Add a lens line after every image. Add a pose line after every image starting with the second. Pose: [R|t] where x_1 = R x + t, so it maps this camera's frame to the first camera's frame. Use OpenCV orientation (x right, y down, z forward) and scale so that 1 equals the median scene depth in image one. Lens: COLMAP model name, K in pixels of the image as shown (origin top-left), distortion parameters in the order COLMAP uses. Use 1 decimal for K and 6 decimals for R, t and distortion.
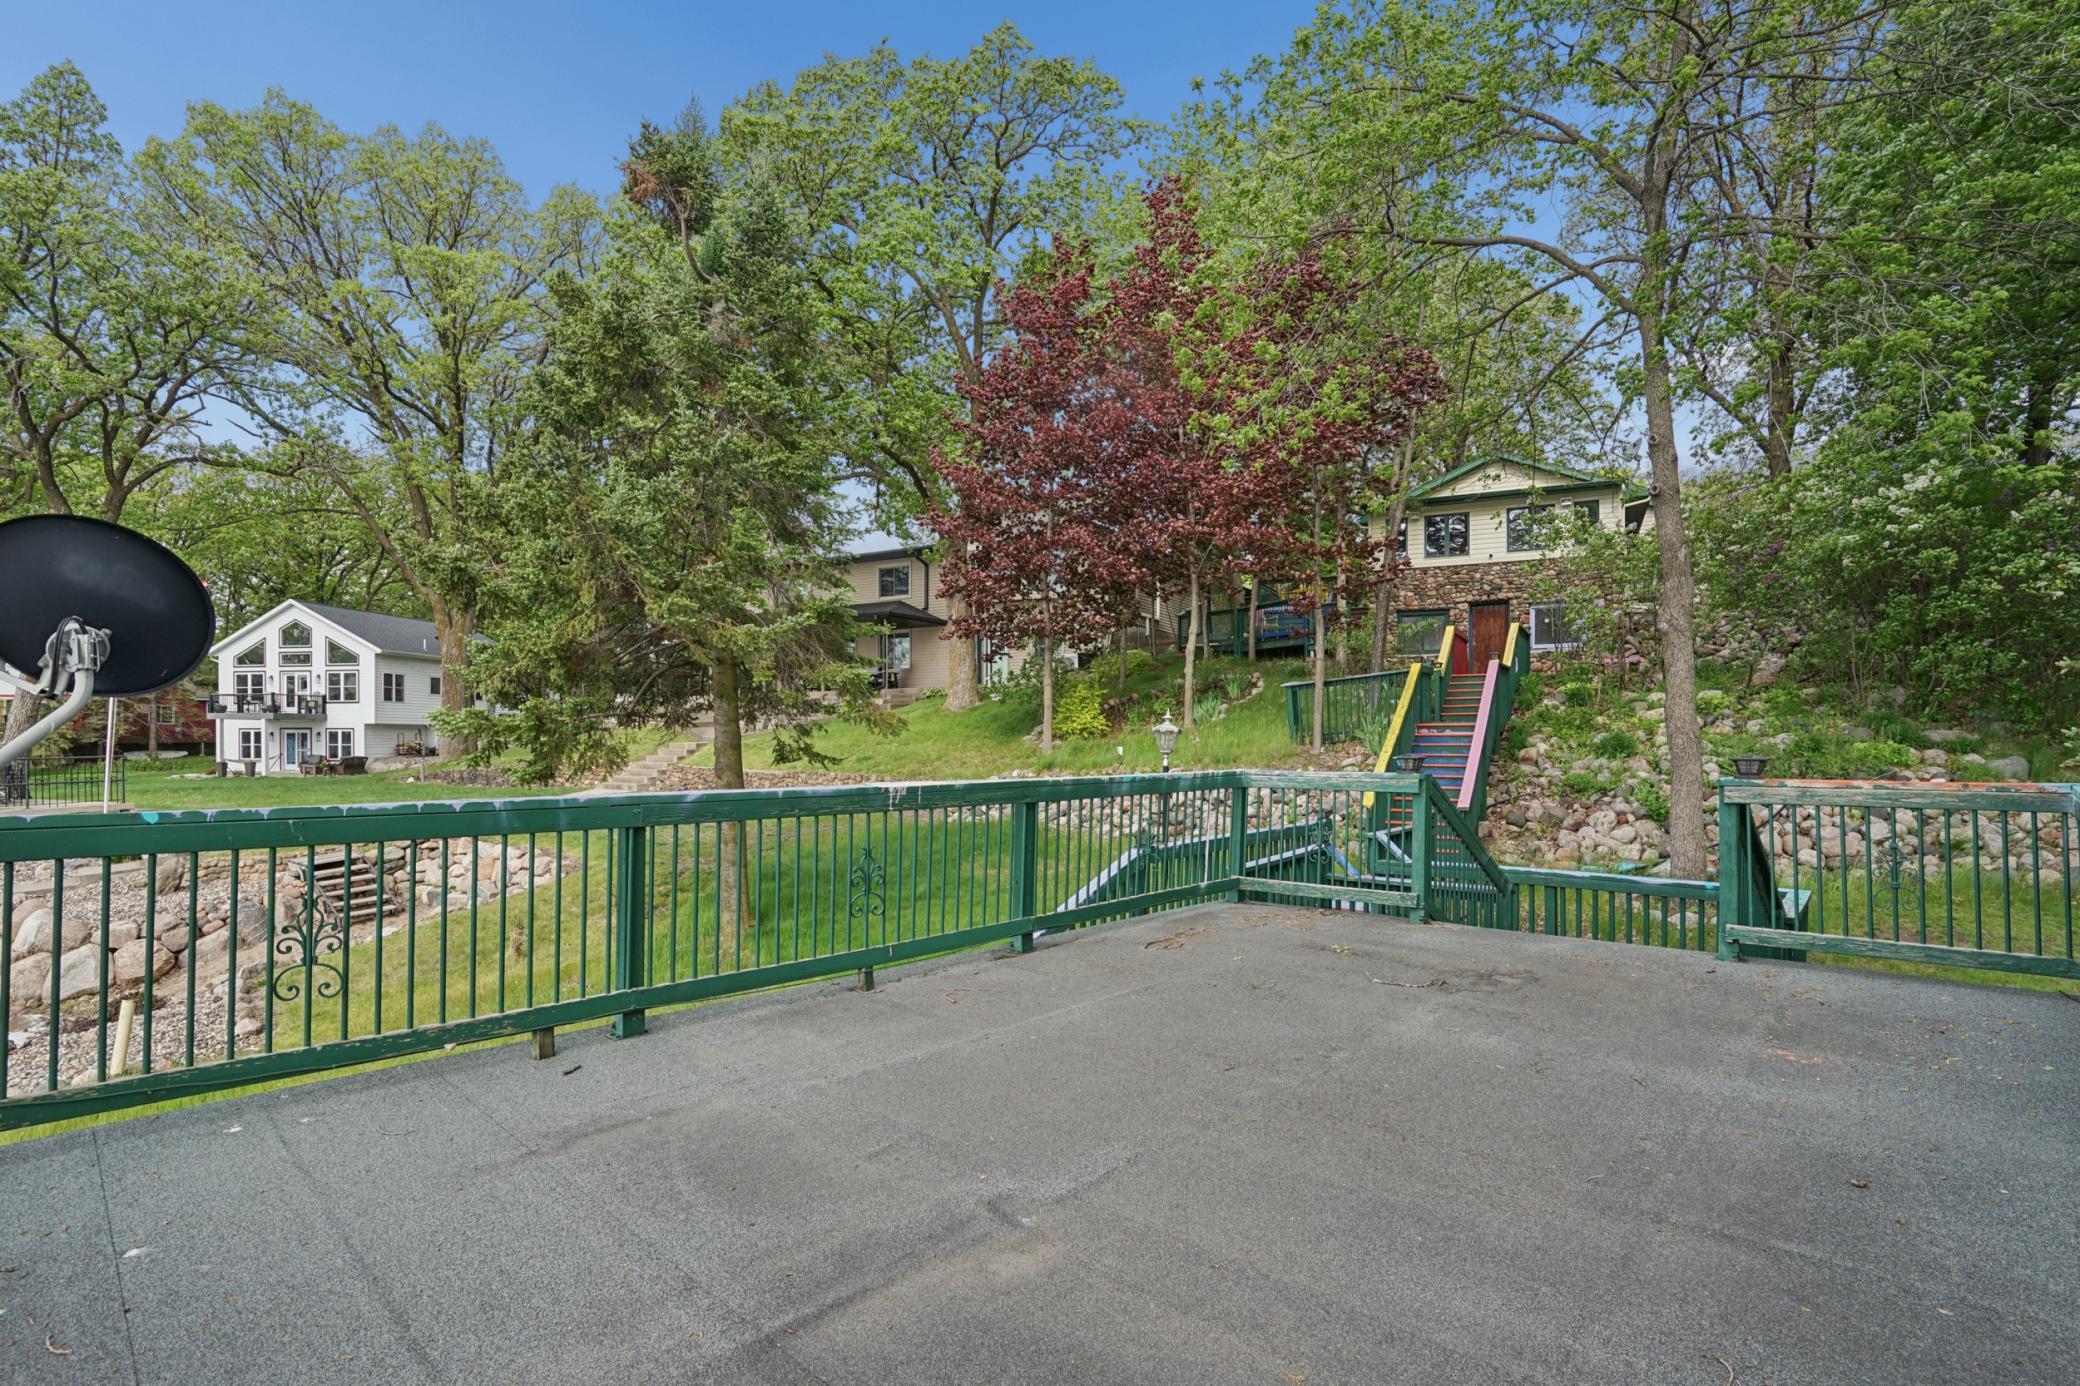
lens RADIAL K [[968.1, 0, 1038.2], [0, 968.1, 703.6], [0, 0, 1]] dist [-0.064916, 0.026703]
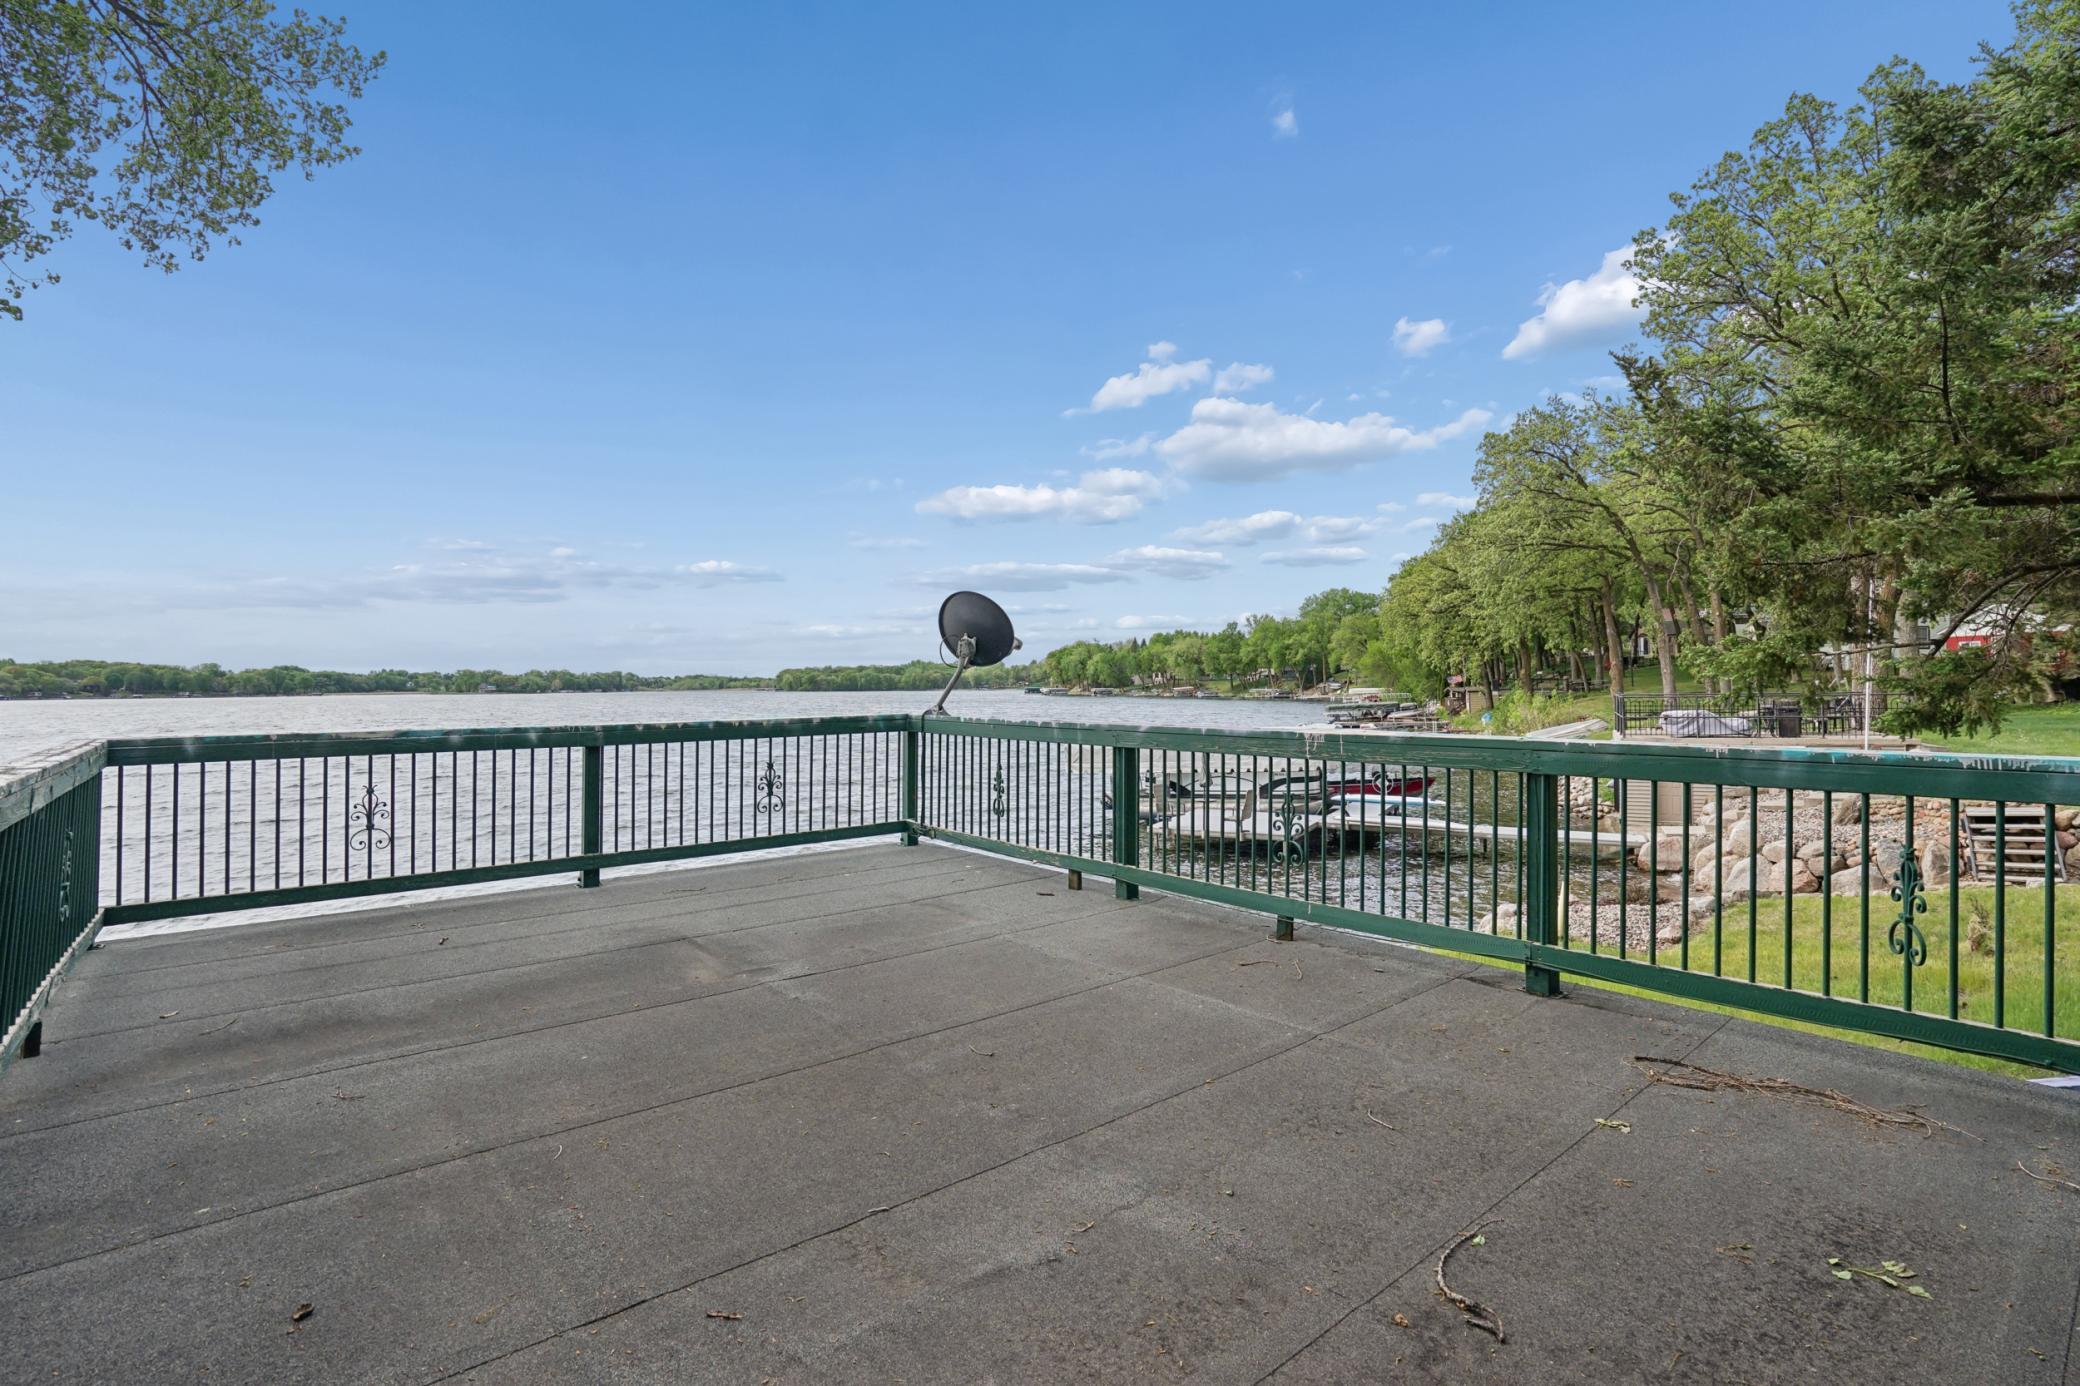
lens RADIAL K [[968.1, 0, 1038.2], [0, 968.1, 703.6], [0, 0, 1]] dist [-0.064916, 0.026703]
pose [[-0.104916, 0.027424, -0.994103, 0.984137], [0.040034, 0.998926, 0.023332, 0.034367], [0.993675, -0.037350, -0.105901, 1.066255]]
